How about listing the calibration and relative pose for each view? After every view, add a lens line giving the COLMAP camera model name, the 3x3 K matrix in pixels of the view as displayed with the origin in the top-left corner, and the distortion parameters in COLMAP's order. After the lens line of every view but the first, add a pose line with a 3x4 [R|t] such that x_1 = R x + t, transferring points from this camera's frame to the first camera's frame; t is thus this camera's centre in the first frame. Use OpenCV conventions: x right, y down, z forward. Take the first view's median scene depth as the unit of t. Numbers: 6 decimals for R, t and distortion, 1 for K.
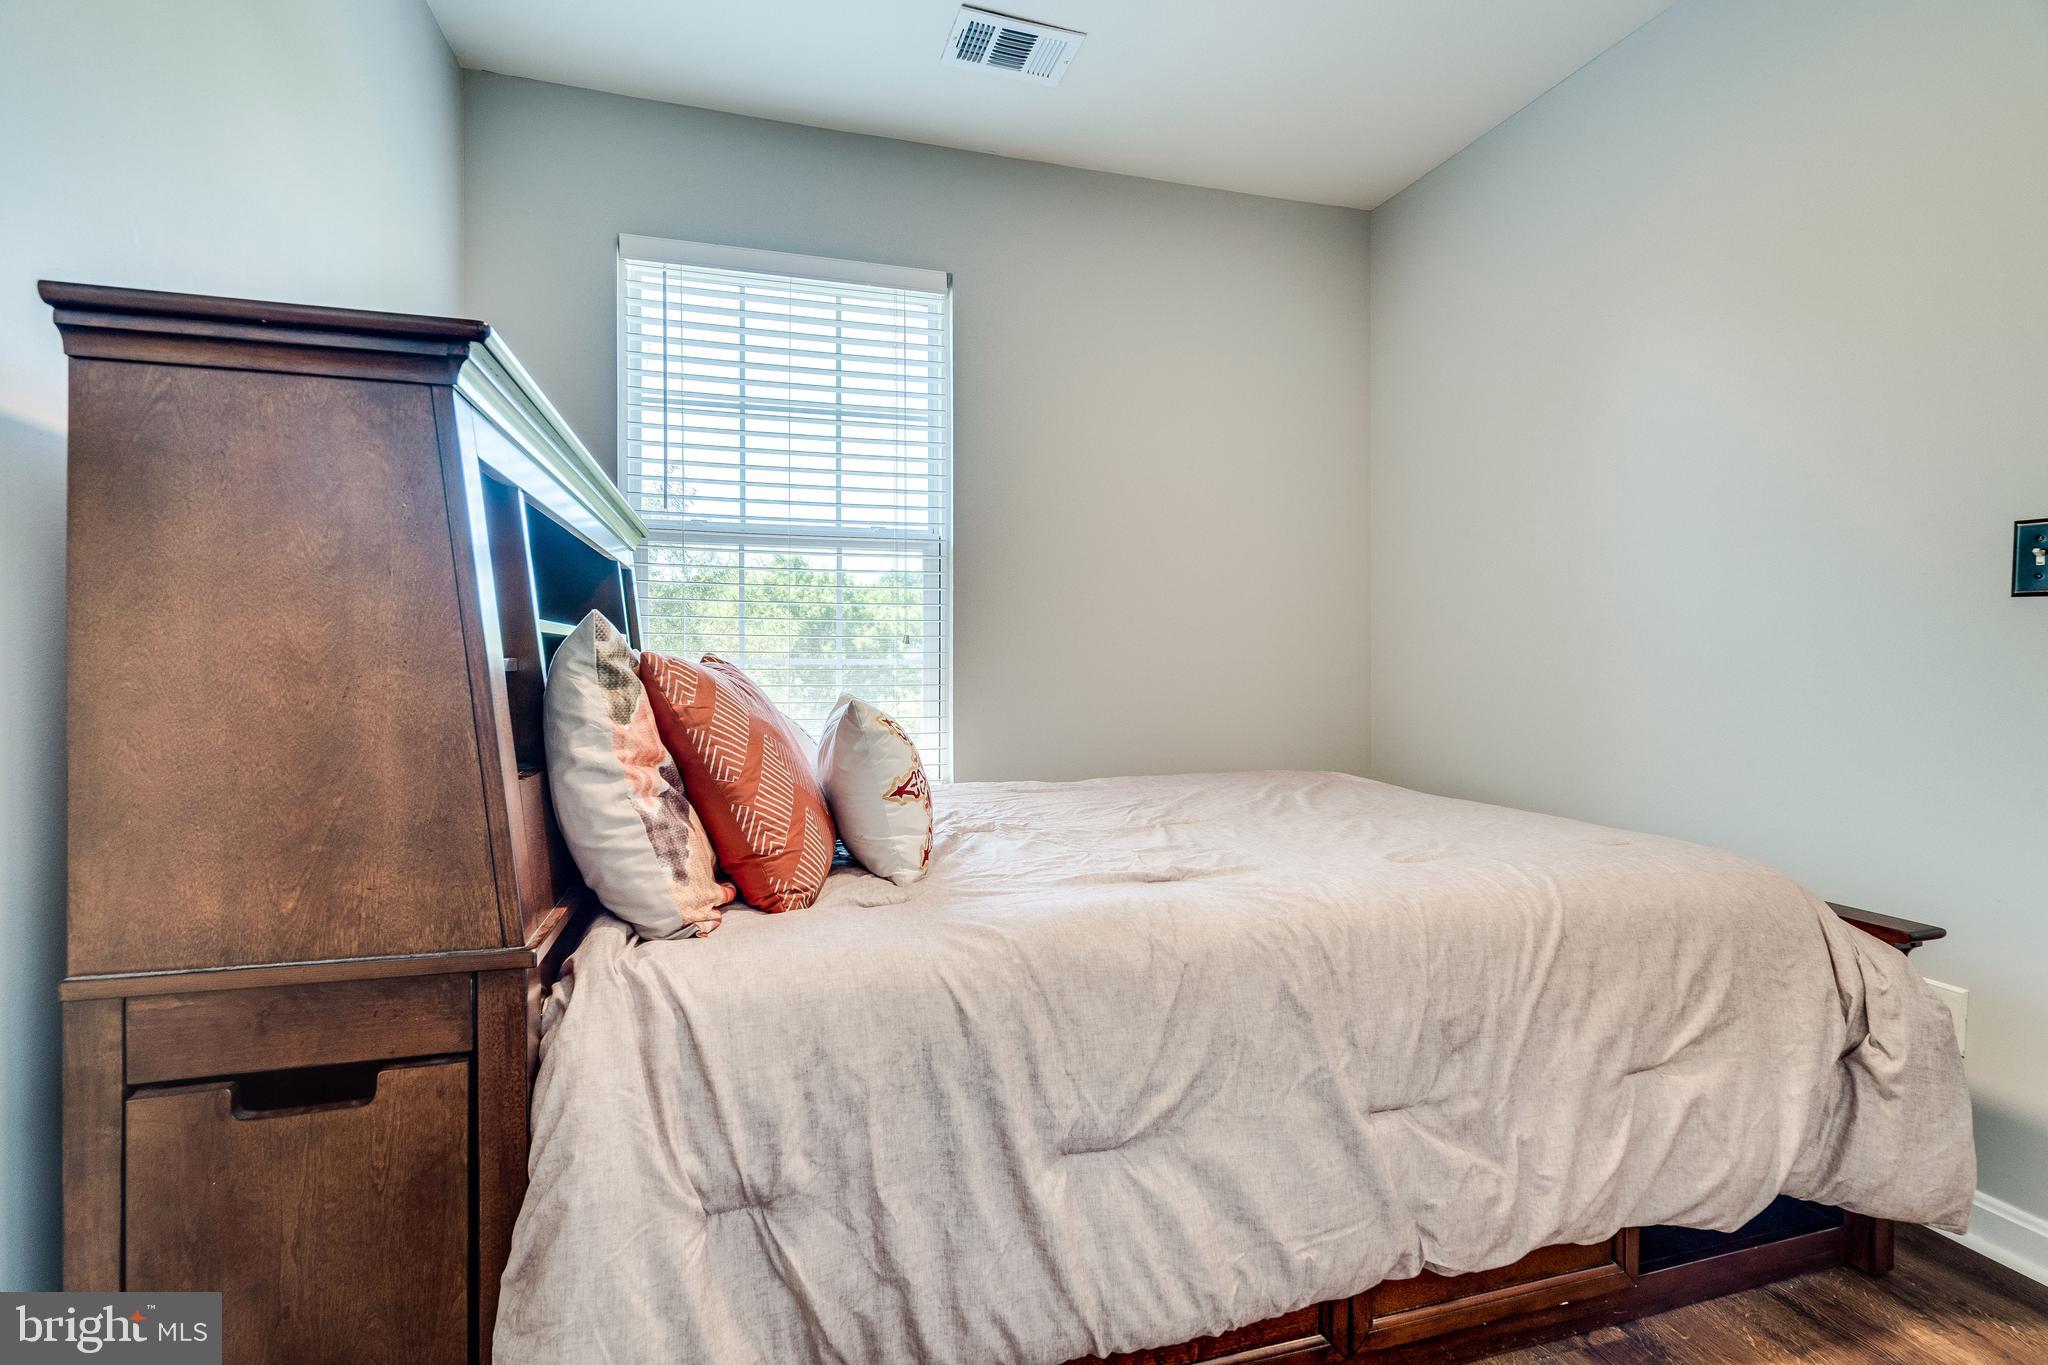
lens RADIAL K [[953.9, 0, 1126.6], [0, 953.9, 673.1], [0, 0, 1]] dist [-0.002407, 0.001909]
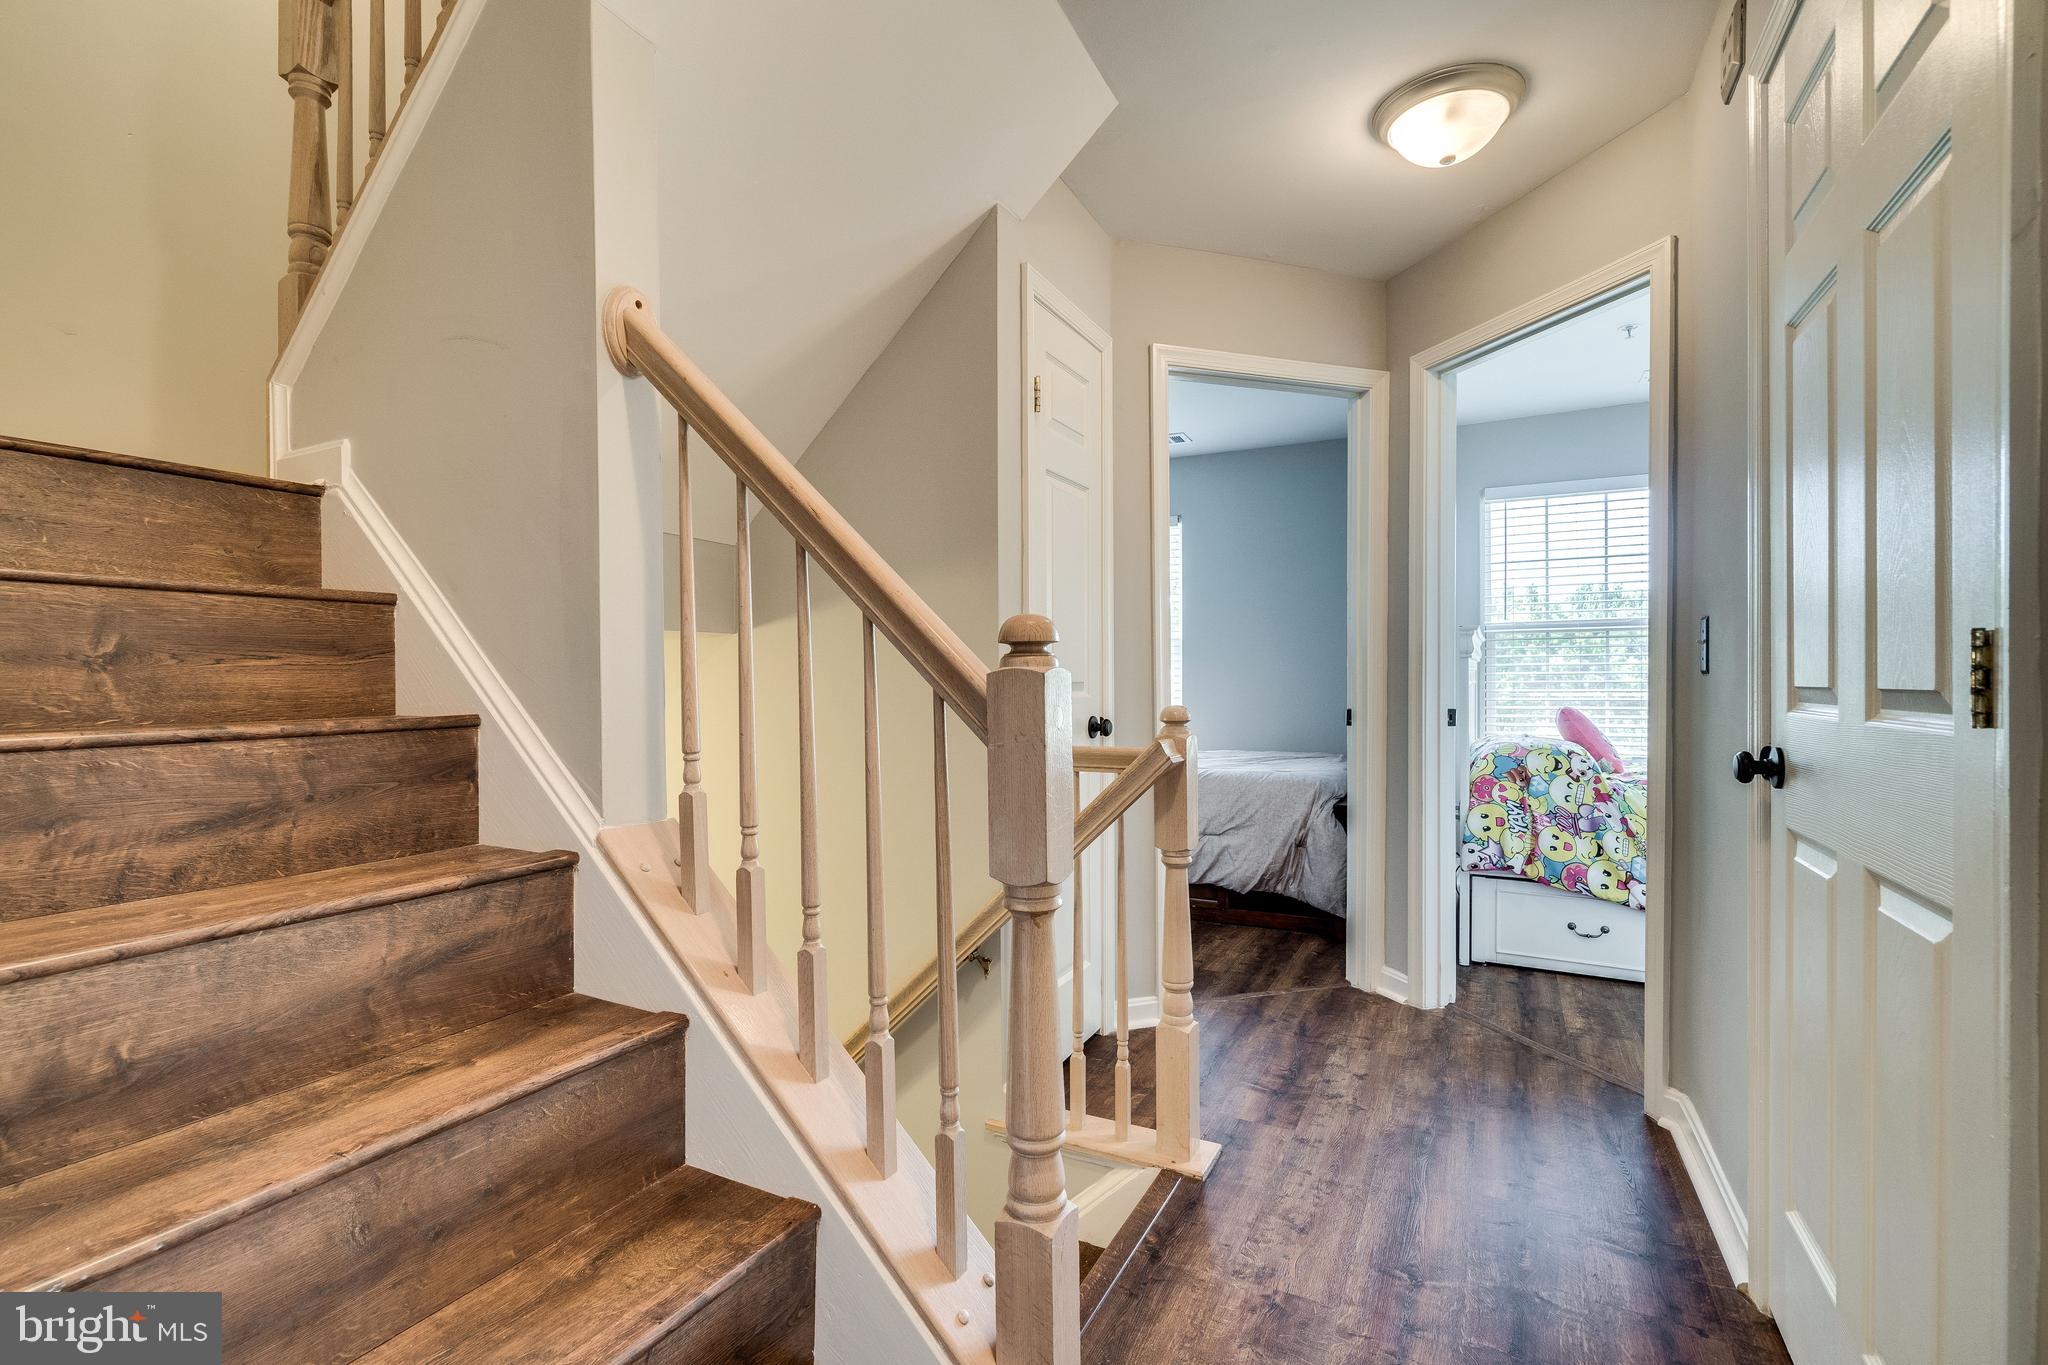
lens RADIAL K [[953.9, 0, 995.9], [0, 953.9, 692.1], [0, 0, 1]] dist [-0.002407, 0.001909]
pose [[0.720898, 0.006966, -0.693006, 2.313107], [-0.010299, 0.999947, -0.000663, -0.028361], [0.692964, 0.007615, 0.720932, -1.796032]]
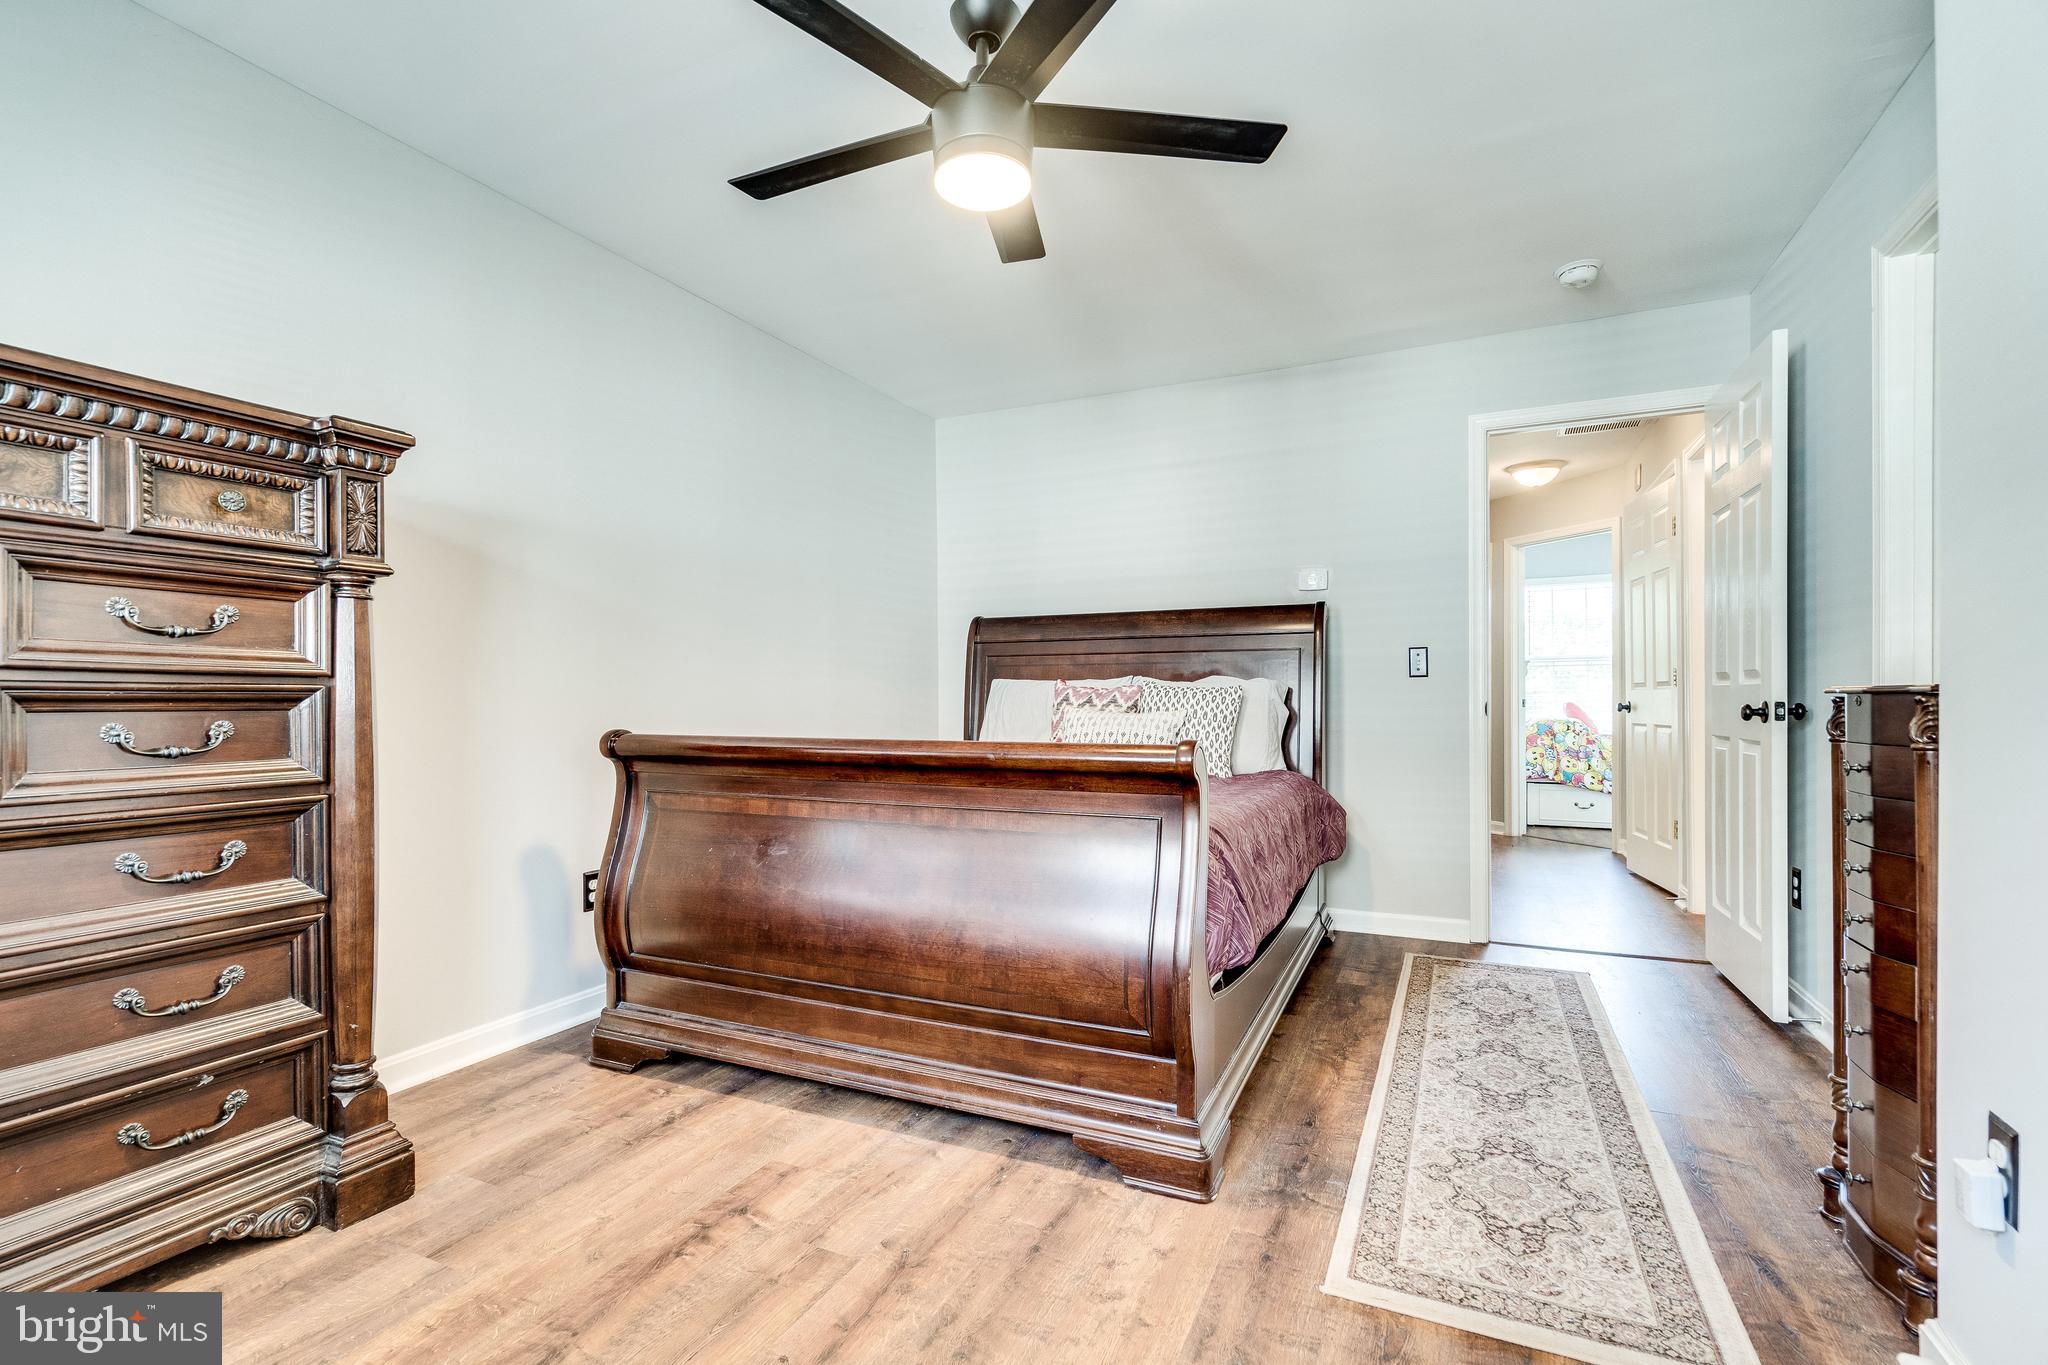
lens RADIAL K [[953.9, 0, 991.8], [0, 953.9, 701.6], [0, 0, 1]] dist [-0.002407, 0.001909]
pose [[0.740397, -0.000671, -0.672170, 2.856790], [-0.009479, 0.999890, -0.011440, 0.103775], [0.672103, 0.014842, 0.740309, -5.238155]]
